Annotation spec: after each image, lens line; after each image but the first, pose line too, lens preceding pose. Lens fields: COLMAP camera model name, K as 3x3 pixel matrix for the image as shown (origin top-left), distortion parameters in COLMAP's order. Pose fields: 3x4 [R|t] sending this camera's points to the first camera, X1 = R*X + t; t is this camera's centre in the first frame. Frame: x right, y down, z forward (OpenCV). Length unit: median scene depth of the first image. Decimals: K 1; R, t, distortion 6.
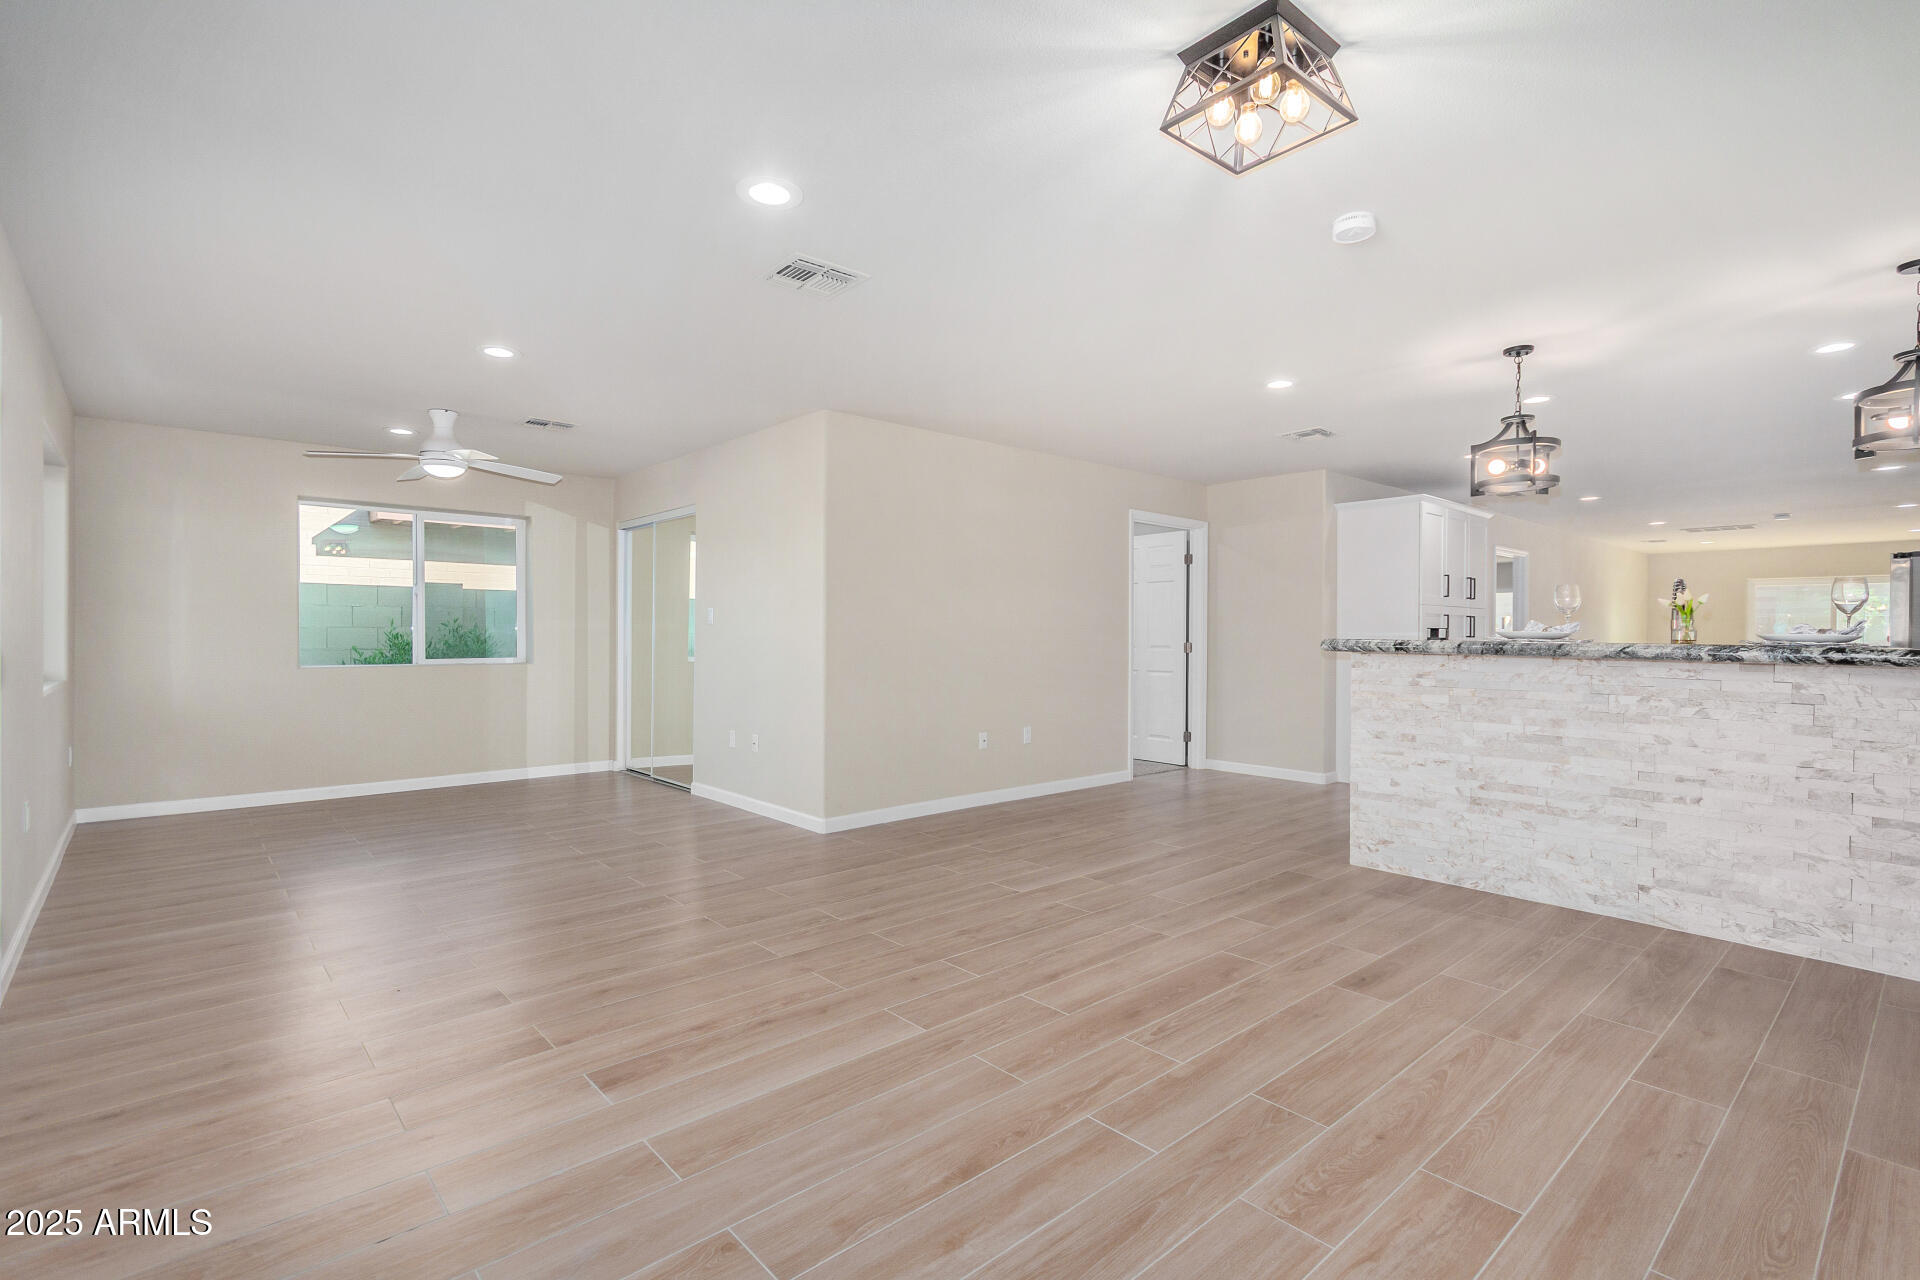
lens RADIAL K [[895.9, 0, 949.9], [0, 895.9, 641.5], [0, 0, 1]] dist [0.002476, -0.000018]
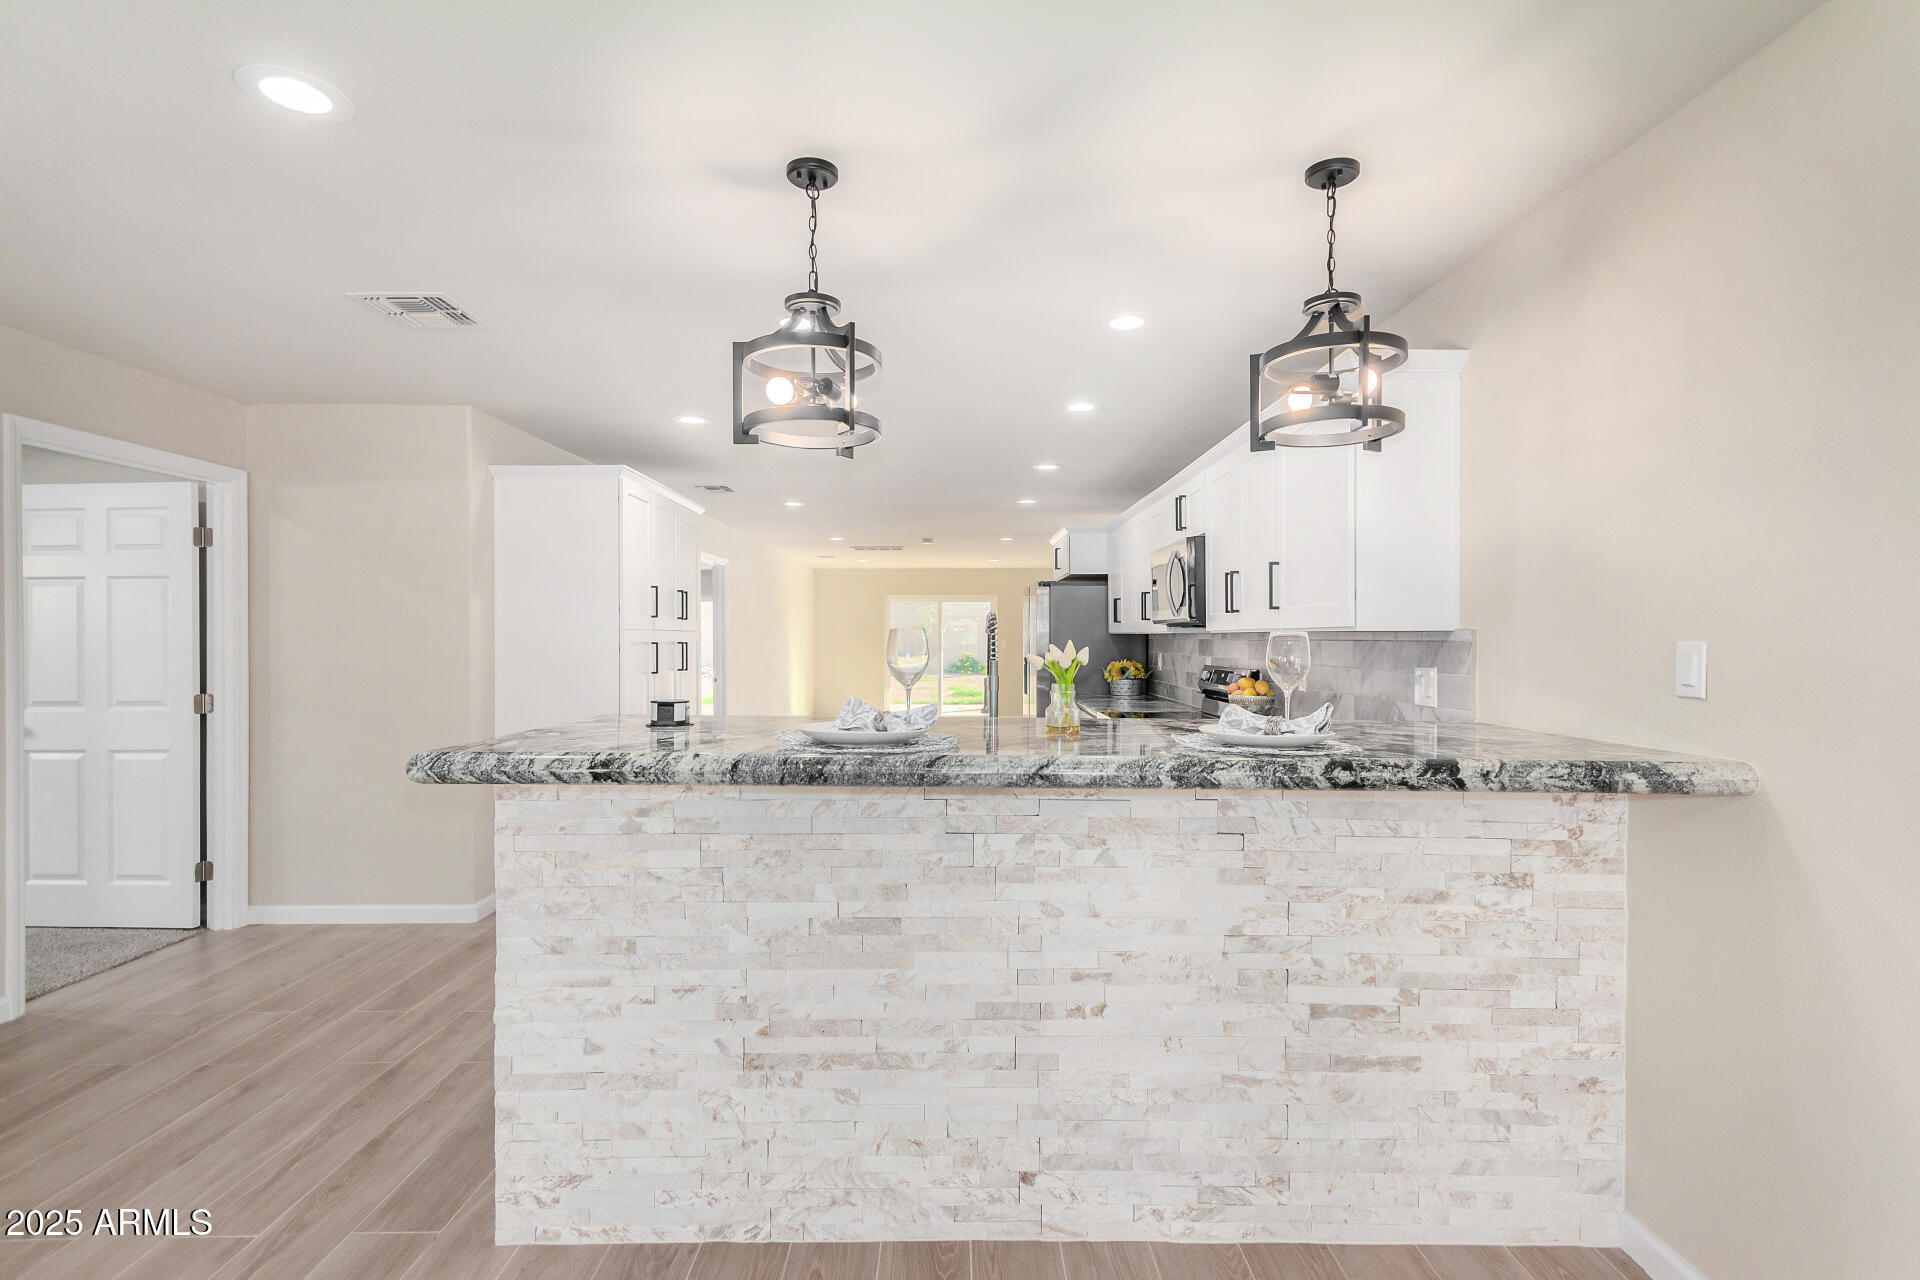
lens RADIAL K [[895.9, 0, 949.9], [0, 895.9, 641.5], [0, 0, 1]] dist [0.002476, -0.000018]
pose [[0.657317, -0.009927, 0.753549, 0.310202], [0.007936, 0.999949, 0.006251, -0.058315], [-0.753572, 0.001871, 0.657362, 0.637373]]
